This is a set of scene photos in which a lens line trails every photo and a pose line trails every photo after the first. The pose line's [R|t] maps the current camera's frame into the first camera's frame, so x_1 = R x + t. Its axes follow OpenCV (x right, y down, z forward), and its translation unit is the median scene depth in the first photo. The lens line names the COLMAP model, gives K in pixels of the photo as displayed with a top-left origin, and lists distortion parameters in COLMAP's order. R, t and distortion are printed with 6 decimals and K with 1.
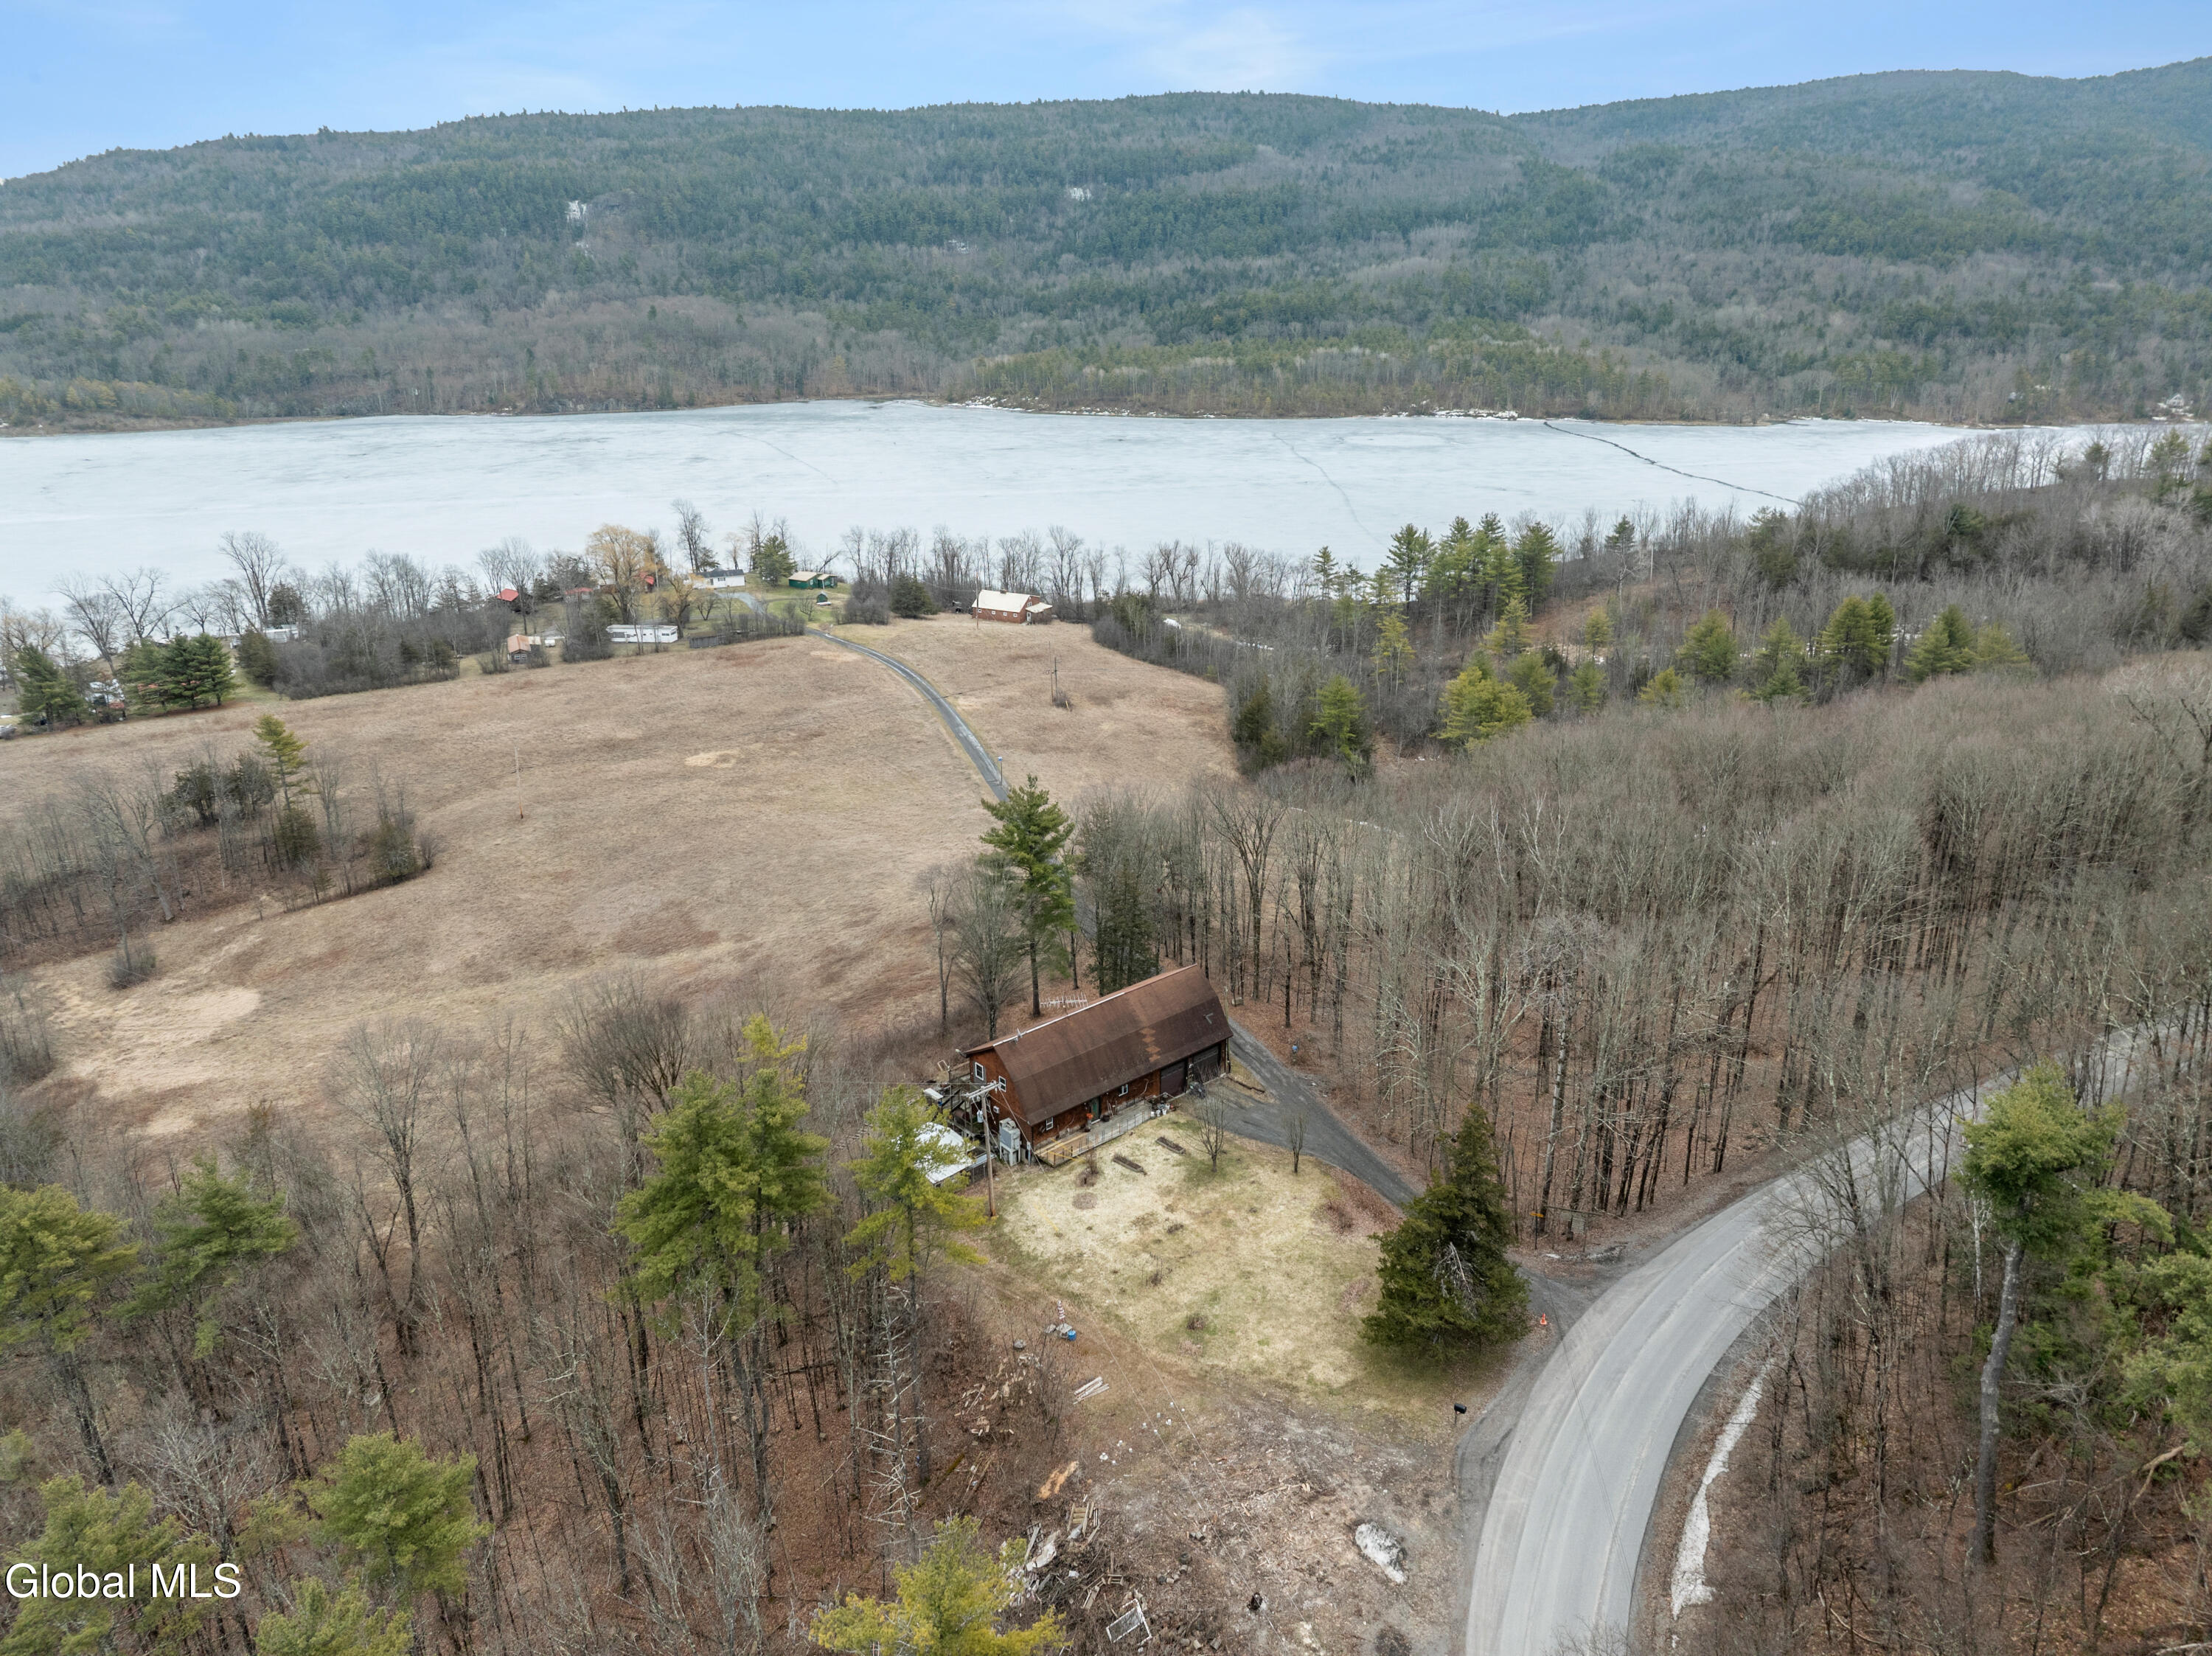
lens RADIAL K [[1561.0, 0, 1122.7], [0, 1561.0, 839.3], [0, 0, 1]] dist [-0.049996, 0.031749]
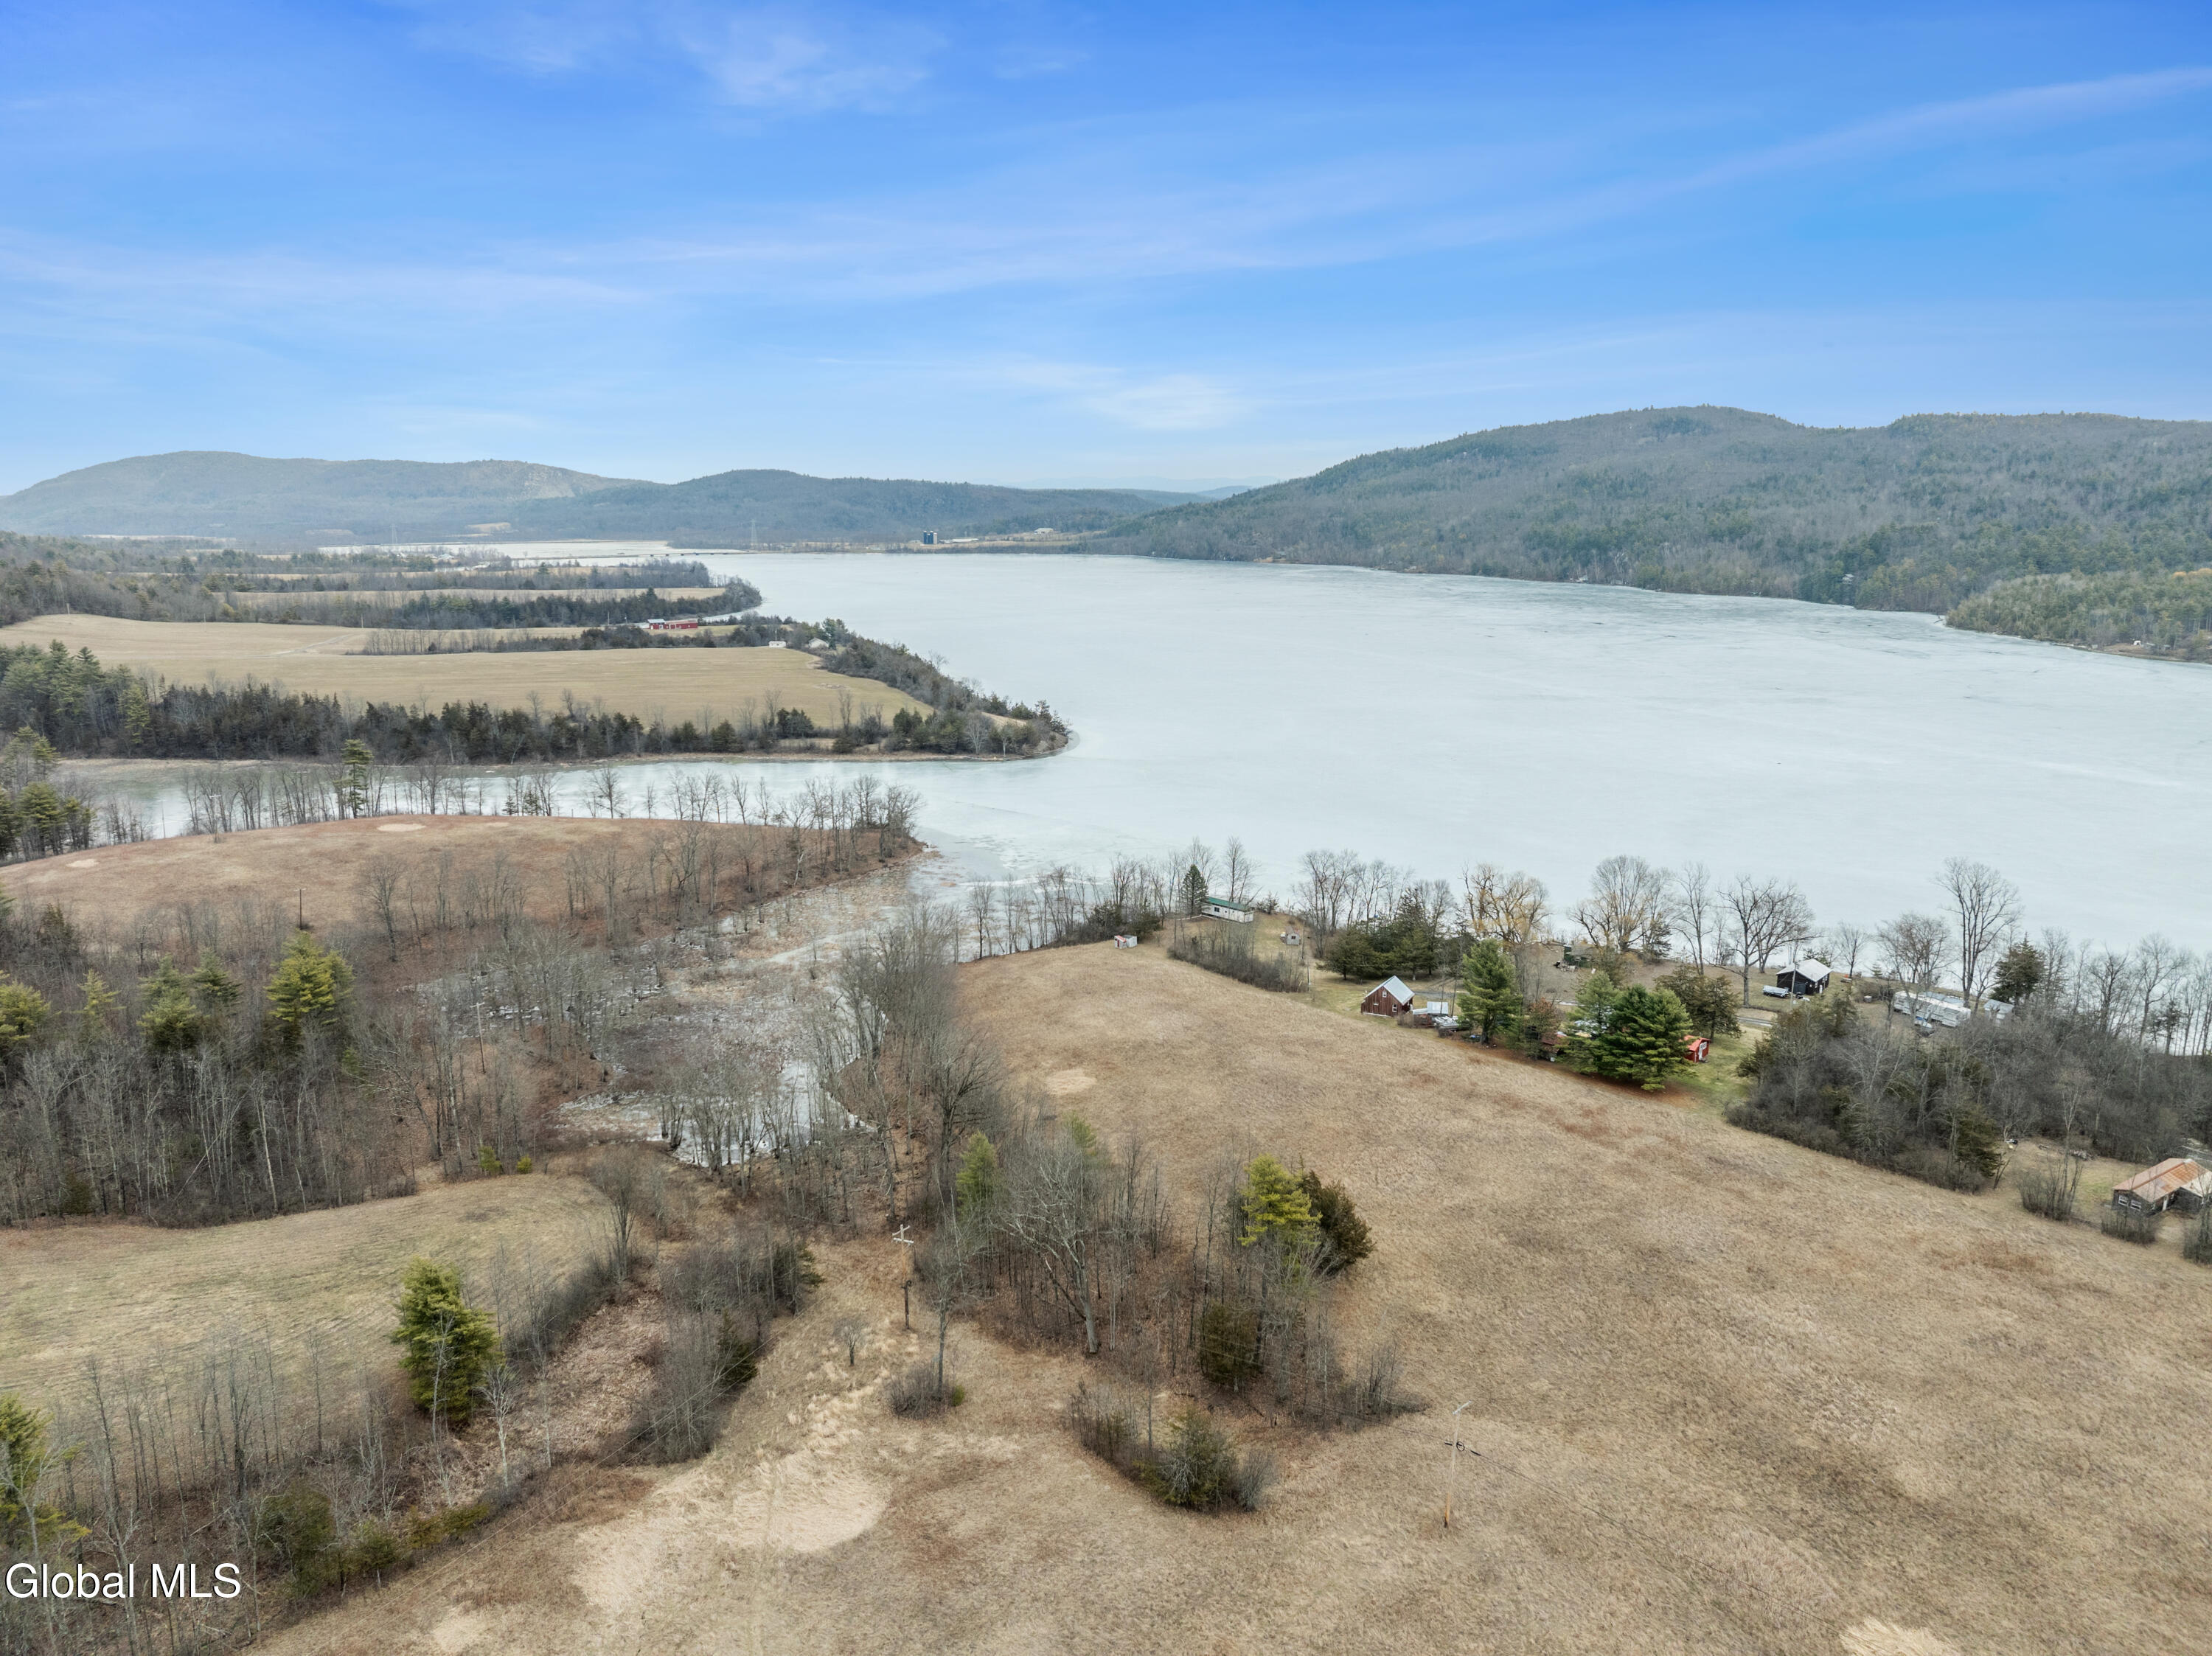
lens RADIAL K [[1587.6, 0, 1106.0], [0, 1587.6, 828.0], [0, 0, 1]] dist [-0.002174, -0.040615]
pose [[0.203757, 0.207406, -0.956800, 0.014927], [-0.342892, 0.930518, 0.128688, -0.068497], [0.917011, 0.301858, 0.260717, 0.176098]]
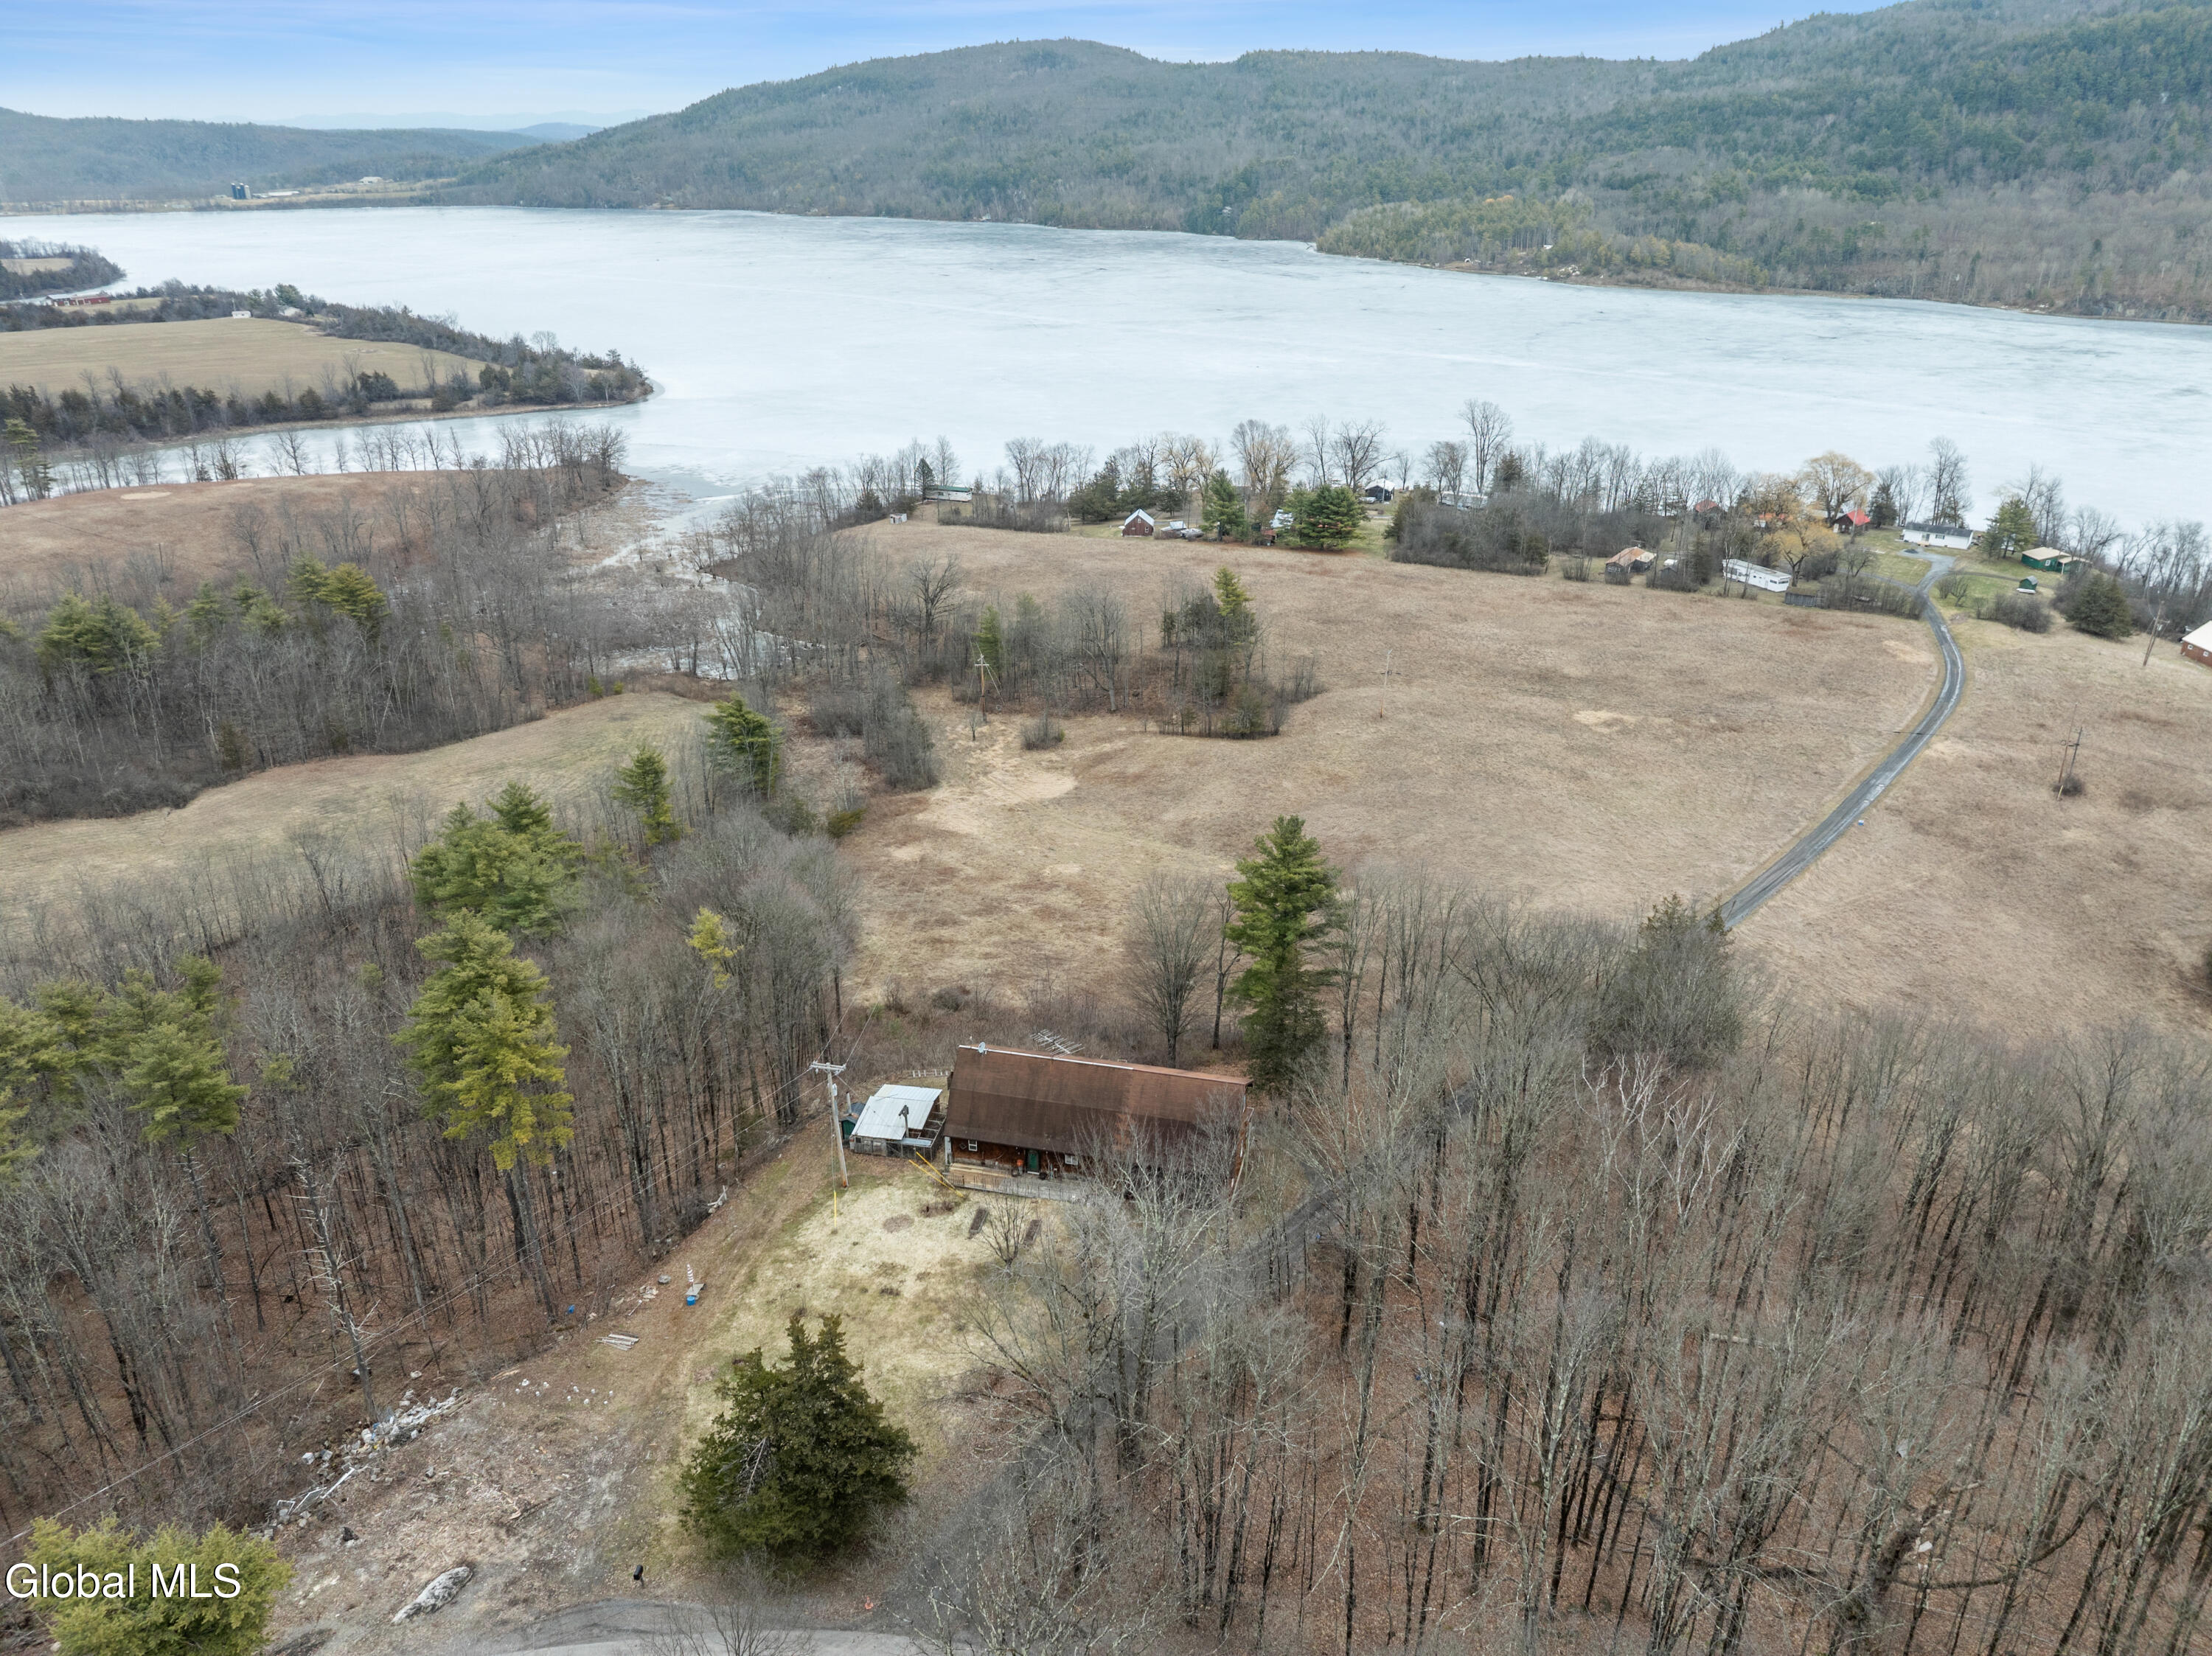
lens RADIAL K [[1577.0, 0, 1109.2], [0, 1577.0, 817.0], [0, 0, 1]] dist [-0.049395, 0.031269]
pose [[0.560647, 0.337985, -0.755937, 0.085322], [-0.289529, 0.935298, 0.203448, -0.029586], [0.775789, 0.104803, 0.622228, 0.055286]]
